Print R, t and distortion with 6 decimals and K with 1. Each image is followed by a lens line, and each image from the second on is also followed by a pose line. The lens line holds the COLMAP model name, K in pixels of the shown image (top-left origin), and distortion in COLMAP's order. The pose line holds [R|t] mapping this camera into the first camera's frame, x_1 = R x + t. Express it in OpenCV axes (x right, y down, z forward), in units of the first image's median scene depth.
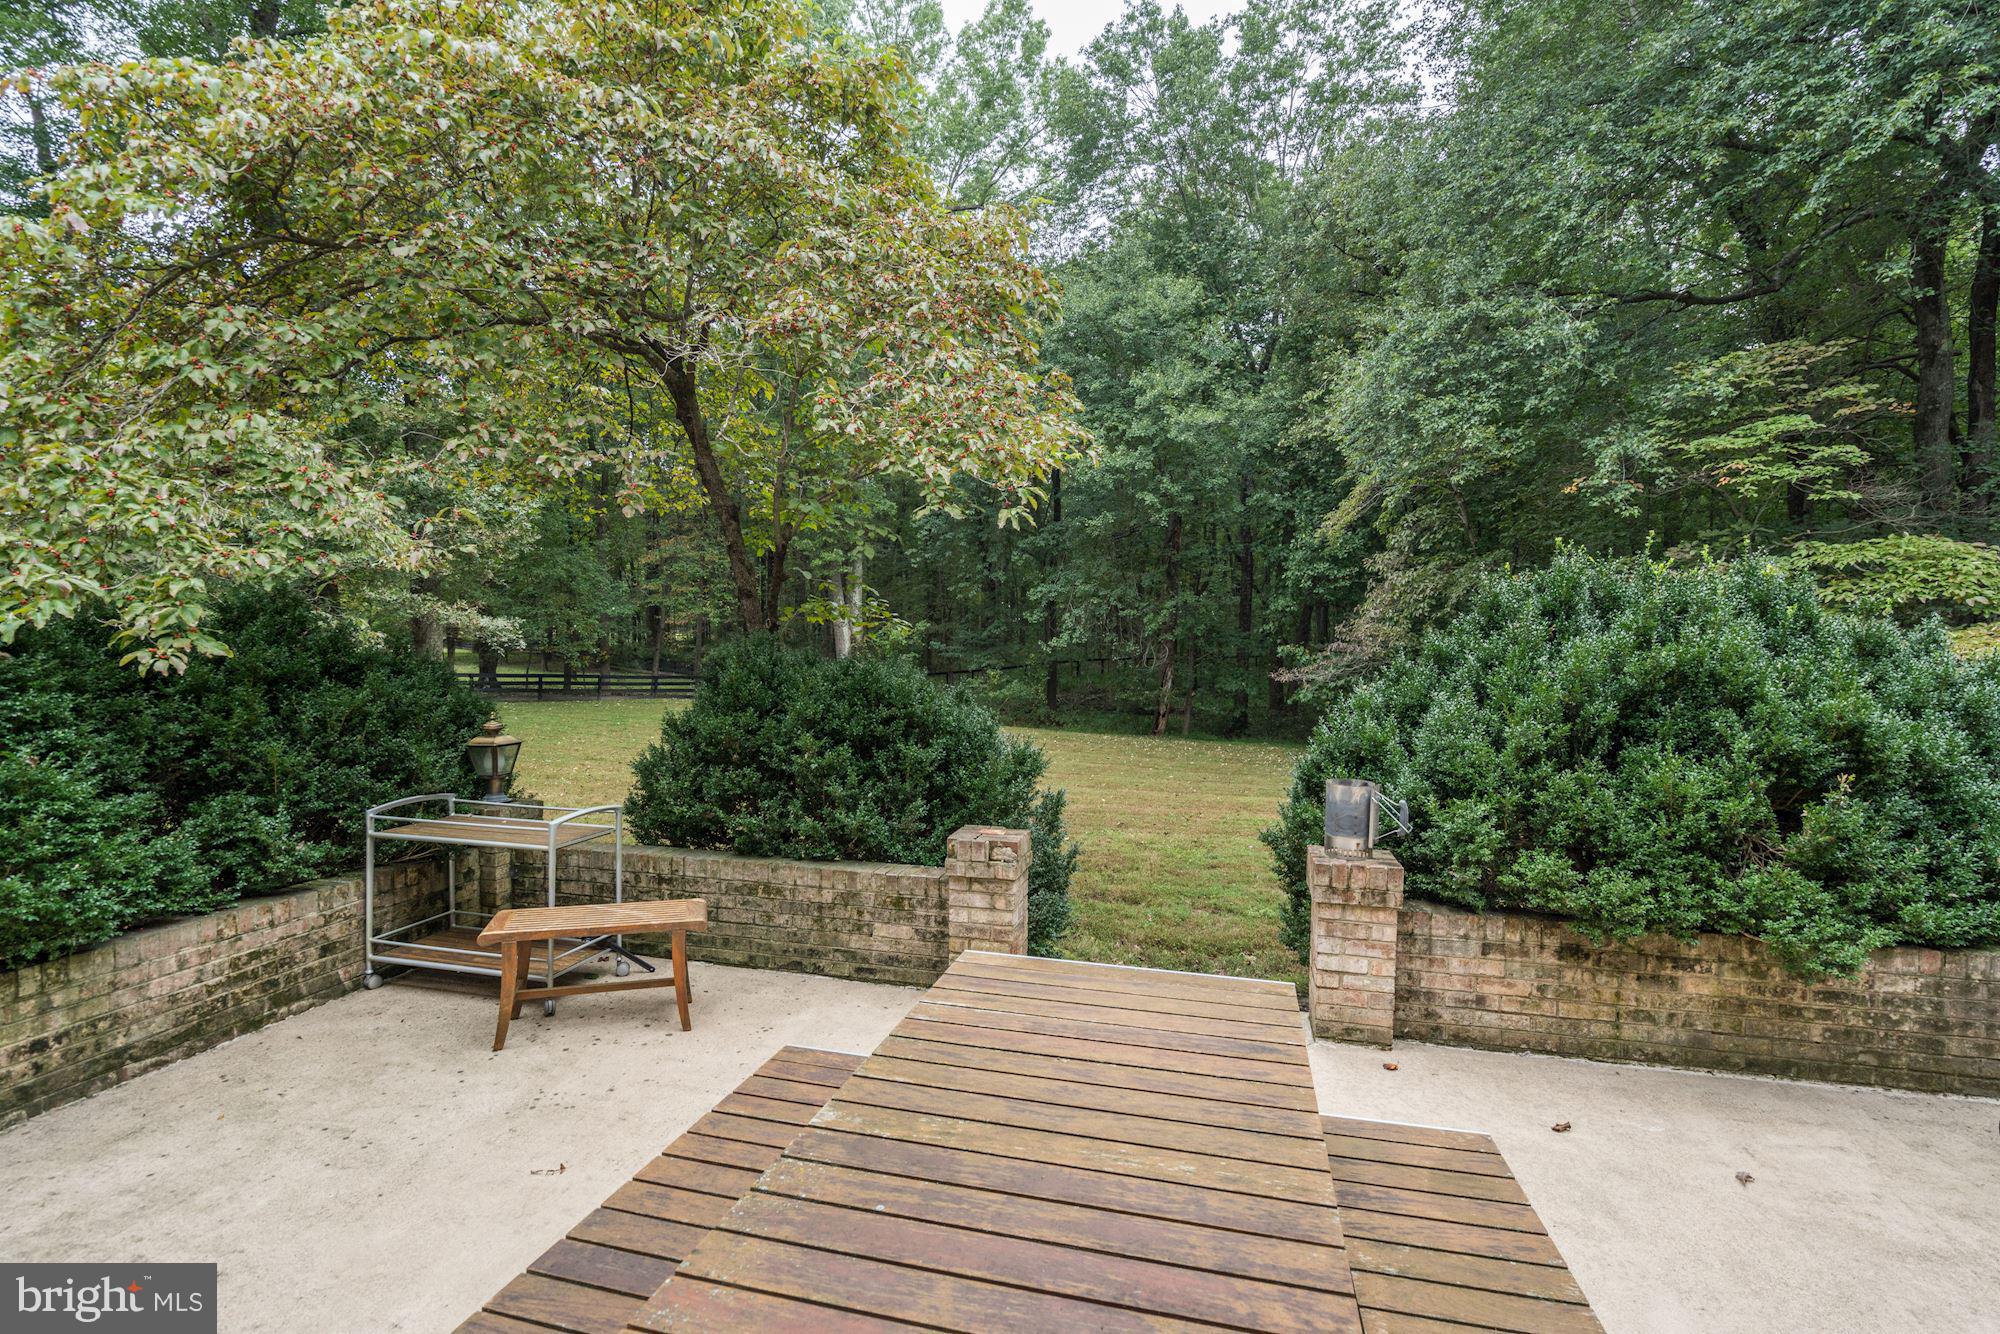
lens RADIAL K [[917.4, 0, 1000.0], [0, 917.4, 667.0], [0, 0, 1]] dist [-0.006197, 0.000974]
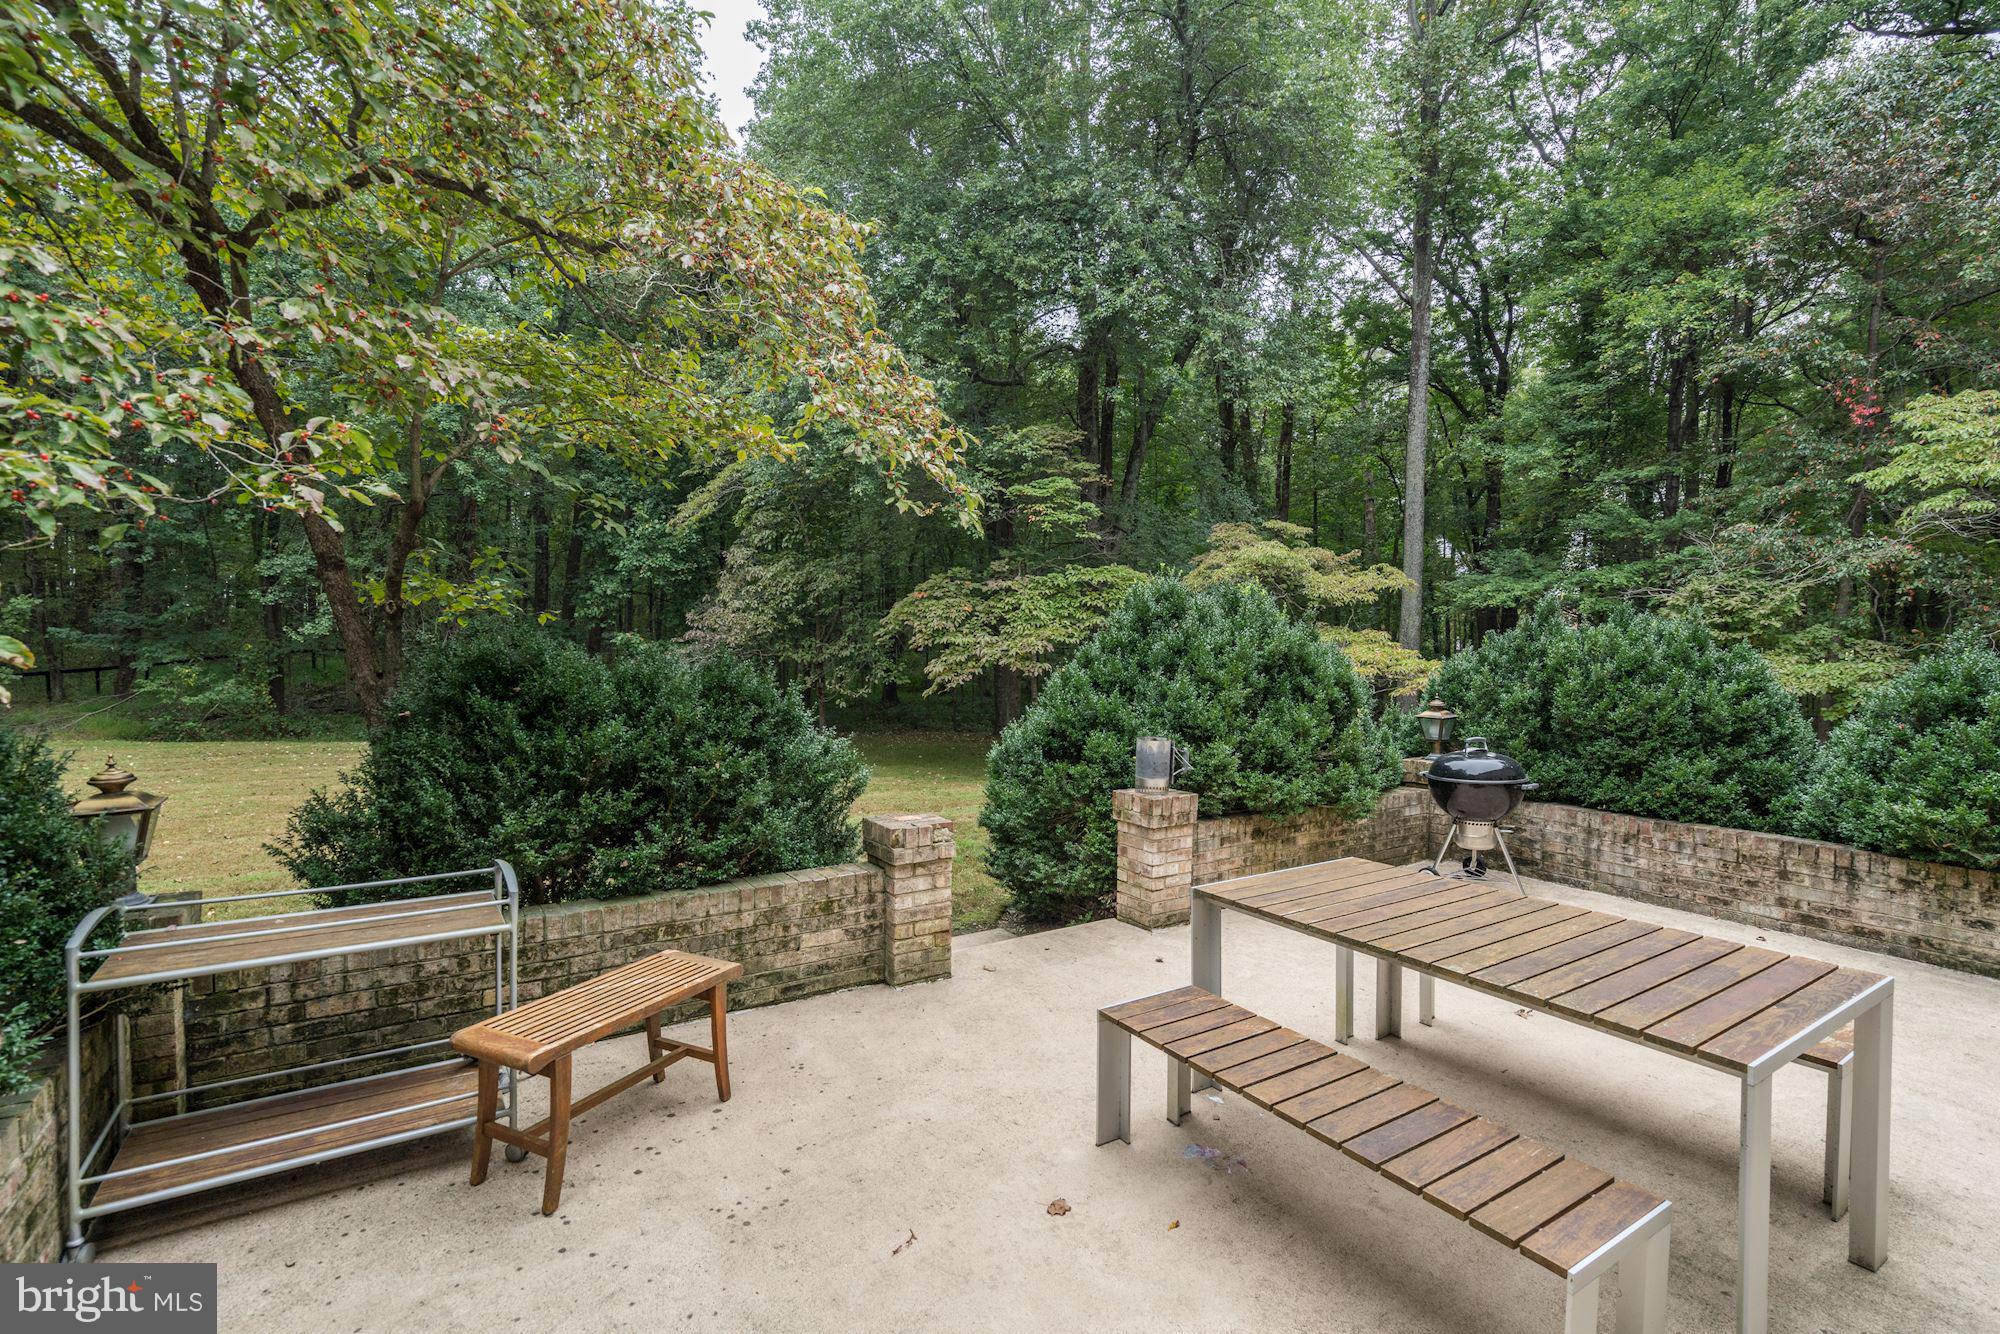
lens RADIAL K [[917.4, 0, 1000.0], [0, 917.4, 667.0], [0, 0, 1]] dist [-0.006197, 0.000974]
pose [[0.669230, -0.023863, 0.742672, -0.699333], [0.013185, 0.999708, 0.020240, -0.010708], [-0.742938, -0.003753, 0.669349, 0.227383]]
